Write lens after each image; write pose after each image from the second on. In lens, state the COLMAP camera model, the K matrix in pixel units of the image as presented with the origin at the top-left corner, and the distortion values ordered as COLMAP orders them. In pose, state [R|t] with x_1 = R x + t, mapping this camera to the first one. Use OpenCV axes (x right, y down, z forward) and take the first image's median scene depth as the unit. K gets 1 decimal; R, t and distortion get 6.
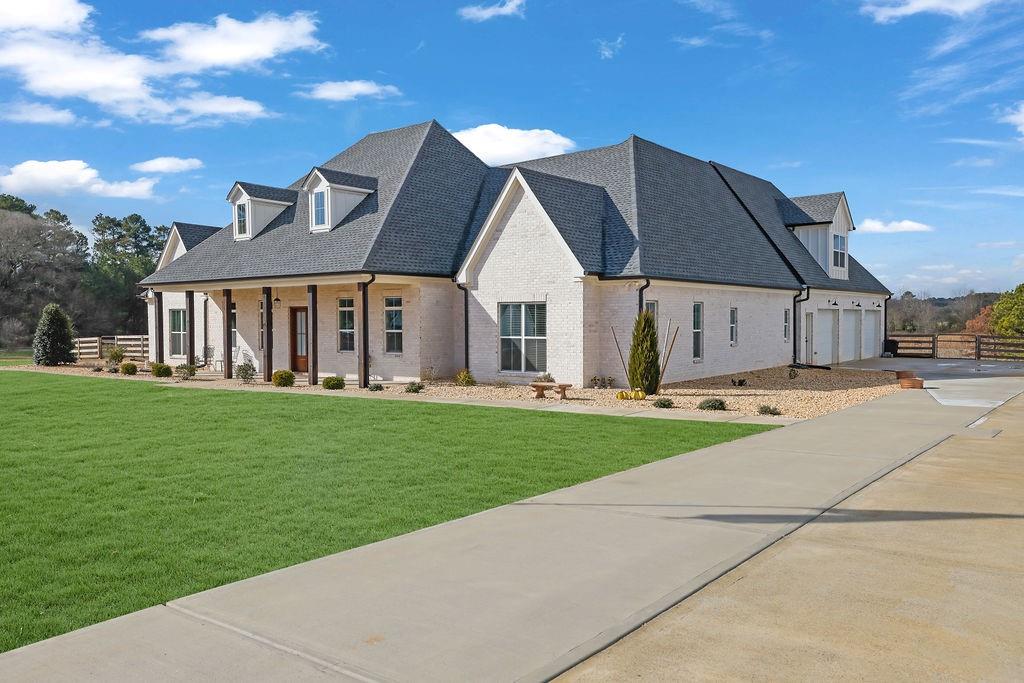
lens RADIAL K [[835.7, 0, 504.8], [0, 835.7, 319.5], [0, 0, 1]] dist [0.046358, 0.004763]
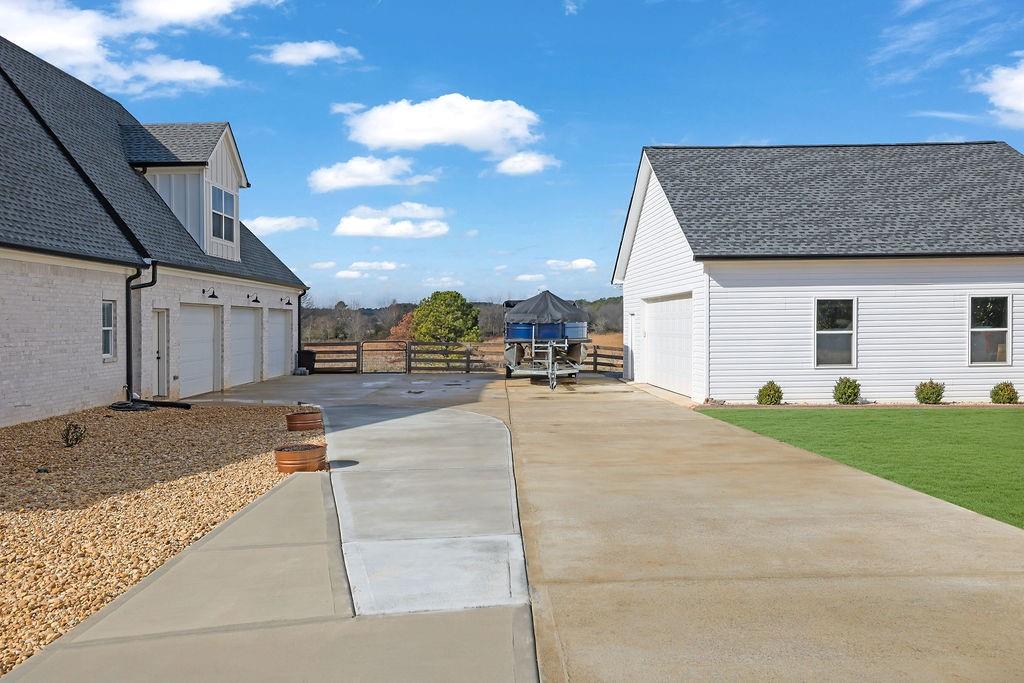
lens RADIAL K [[835.7, 0, 516.2], [0, 835.7, 318.2], [0, 0, 1]] dist [0.046358, 0.004763]
pose [[0.796180, -0.001855, 0.605057, 0.182077], [0.010192, 0.999895, -0.010346, 0.006135], [-0.604974, 0.014404, 0.796115, 0.347321]]
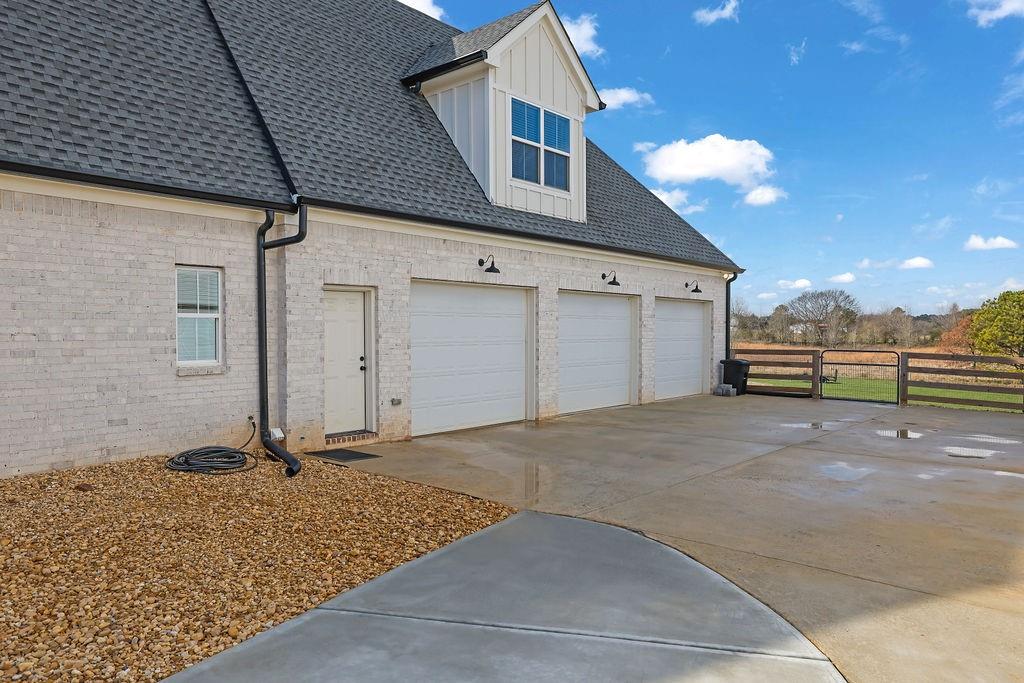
lens RADIAL K [[712.9, 0, 512.1], [0, 712.9, 326.2], [0, 0, 1]] dist [0.021594, 0.003614]
pose [[0.998373, 0.005780, -0.056730, 0.390213], [-0.006233, 0.999950, -0.007810, 0.009047], [0.056682, 0.008151, 0.998359, 0.631435]]
